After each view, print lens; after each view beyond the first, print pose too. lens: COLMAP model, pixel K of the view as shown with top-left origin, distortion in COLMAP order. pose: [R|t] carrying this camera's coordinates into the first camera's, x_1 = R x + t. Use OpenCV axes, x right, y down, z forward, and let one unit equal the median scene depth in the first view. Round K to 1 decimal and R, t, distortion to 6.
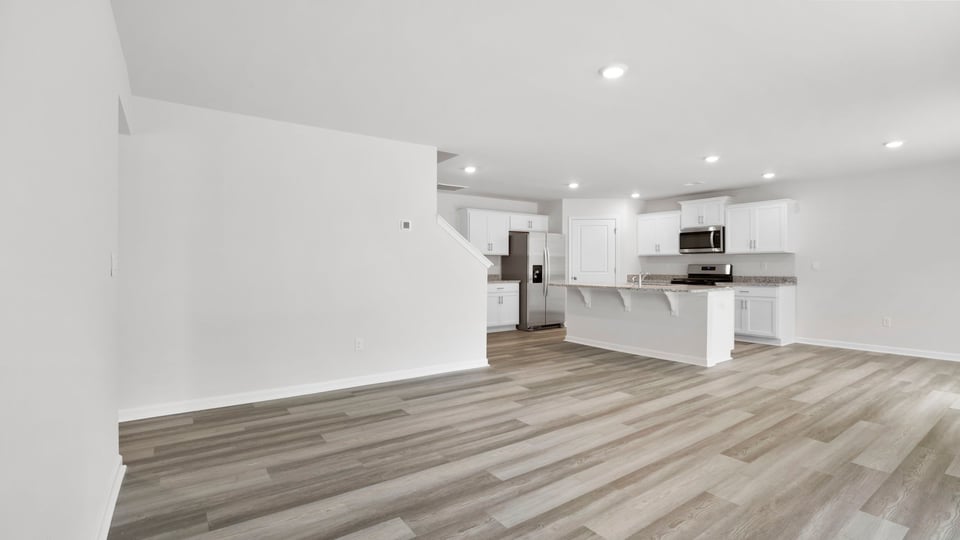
lens RADIAL K [[450.8, 0, 475.8], [0, 450.8, 267.3], [0, 0, 1]] dist [-0.075533, 0.039909]
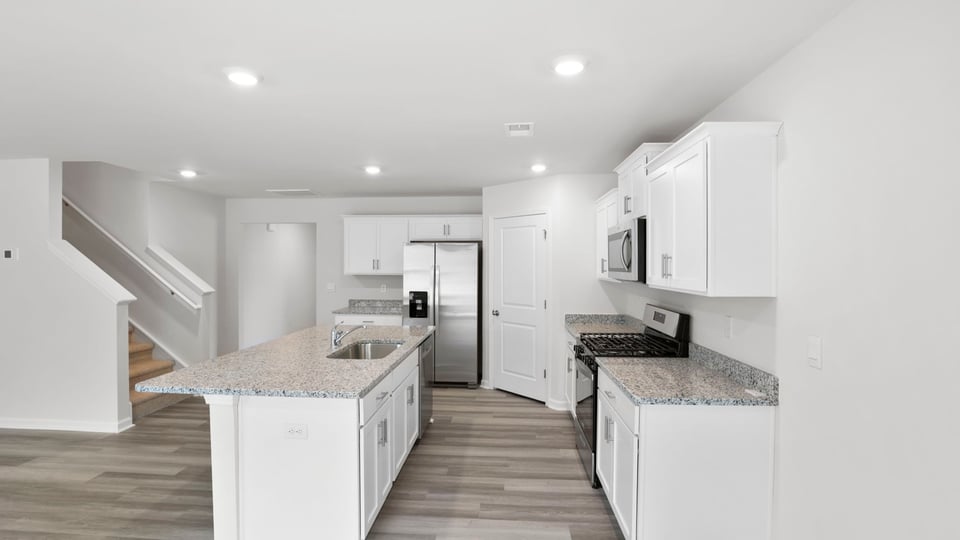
lens RADIAL K [[450.8, 0, 475.8], [0, 450.8, 267.3], [0, 0, 1]] dist [-0.075533, 0.039909]
pose [[0.770904, 0.006329, -0.636920, 0.669236], [-0.004744, 0.999980, 0.004194, -0.046737], [0.636934, -0.000212, 0.770918, 0.561556]]
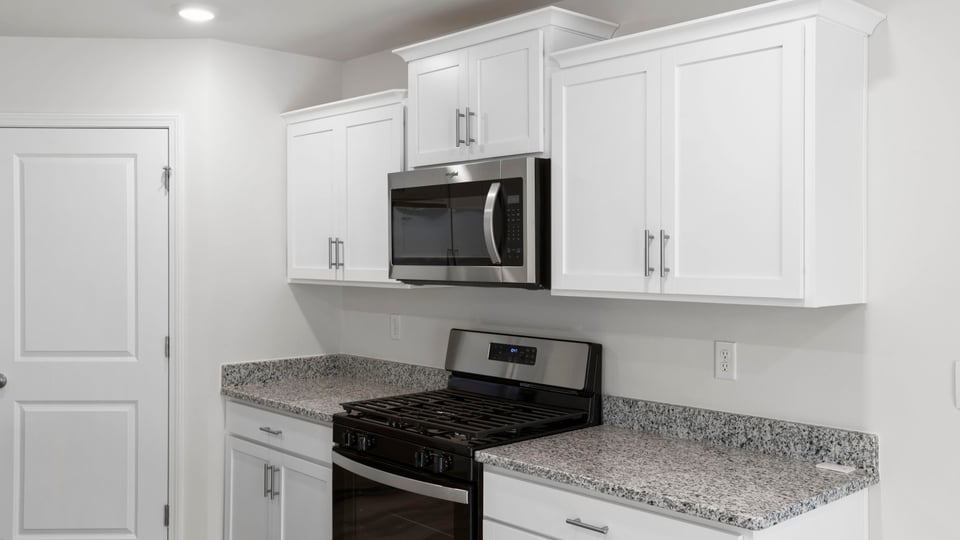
lens RADIAL K [[889.4, 0, 479.7], [0, 889.4, 258.4], [0, 0, 1]] dist [0.036671, 0.007095]
pose [[0.991960, 0.001706, 0.126537, 0.458465], [-0.002260, 0.999988, 0.004235, -0.046480], [-0.126528, -0.004487, 0.991953, 0.571654]]
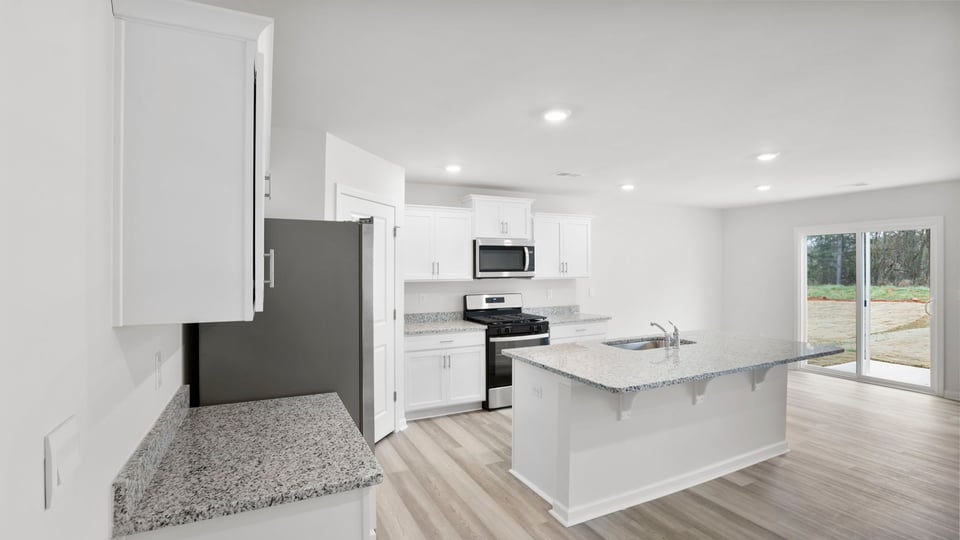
lens RADIAL K [[450.8, 0, 475.8], [0, 450.8, 267.3], [0, 0, 1]] dist [-0.075533, 0.039909]
pose [[0.152312, -0.000443, 0.988332, -0.162823], [0.002438, 0.999997, 0.000073, -0.048046], [-0.988329, 0.002398, 0.152313, 0.932501]]
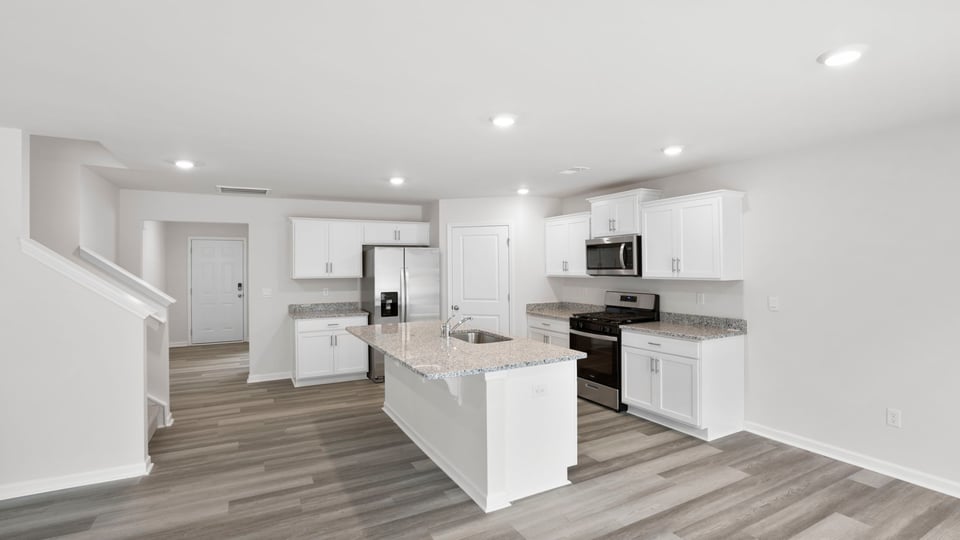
lens RADIAL K [[450.8, 0, 475.8], [0, 450.8, 267.3], [0, 0, 1]] dist [-0.075533, 0.039909]
pose [[0.990606, -0.008331, -0.136492, 0.395790], [0.008590, 0.999962, 0.001303, -0.047325], [0.136476, -0.002463, 0.990640, 0.313884]]
